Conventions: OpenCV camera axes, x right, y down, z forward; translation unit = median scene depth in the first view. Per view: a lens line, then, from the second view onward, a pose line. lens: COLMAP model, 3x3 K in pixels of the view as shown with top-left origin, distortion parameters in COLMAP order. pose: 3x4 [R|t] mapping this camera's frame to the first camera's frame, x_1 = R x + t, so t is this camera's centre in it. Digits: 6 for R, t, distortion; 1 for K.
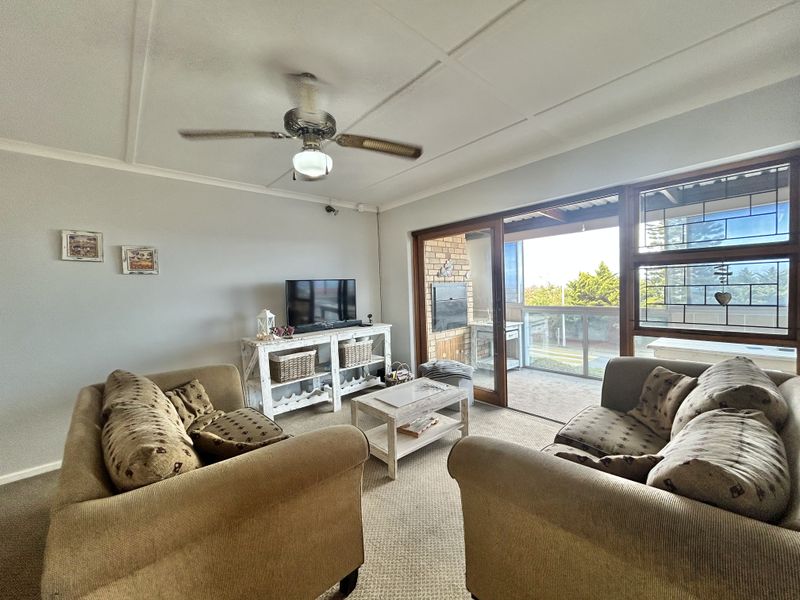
lens RADIAL K [[320.0, 0, 402.3], [0, 320.0, 300.9], [0, 0, 1]] dist [-0.000583, -0.000051]
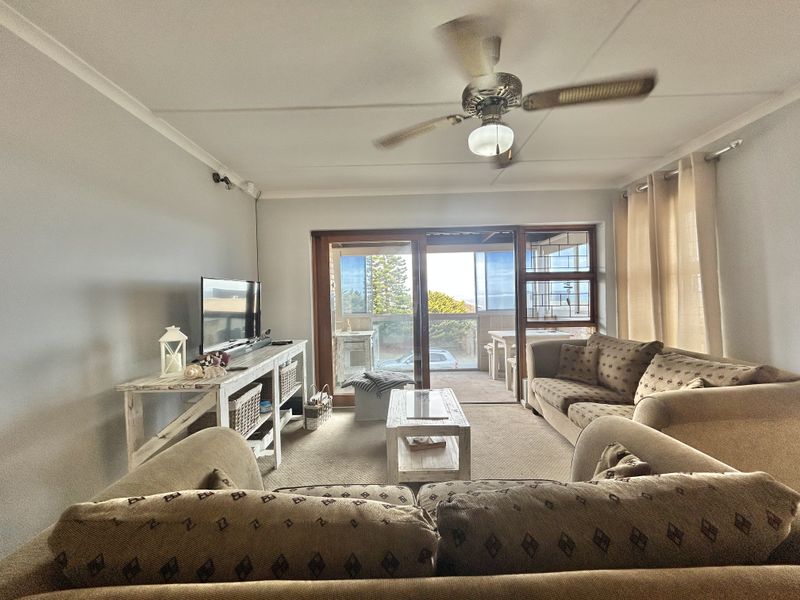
lens RADIAL K [[320.0, 0, 401.9], [0, 320.0, 298.1], [0, 0, 1]] dist [-0.000583, -0.000051]
pose [[0.668310, 0.016165, 0.743708, -0.484919], [0.033137, 0.998124, -0.051473, 0.018018], [-0.743145, 0.059044, 0.666521, 0.276156]]
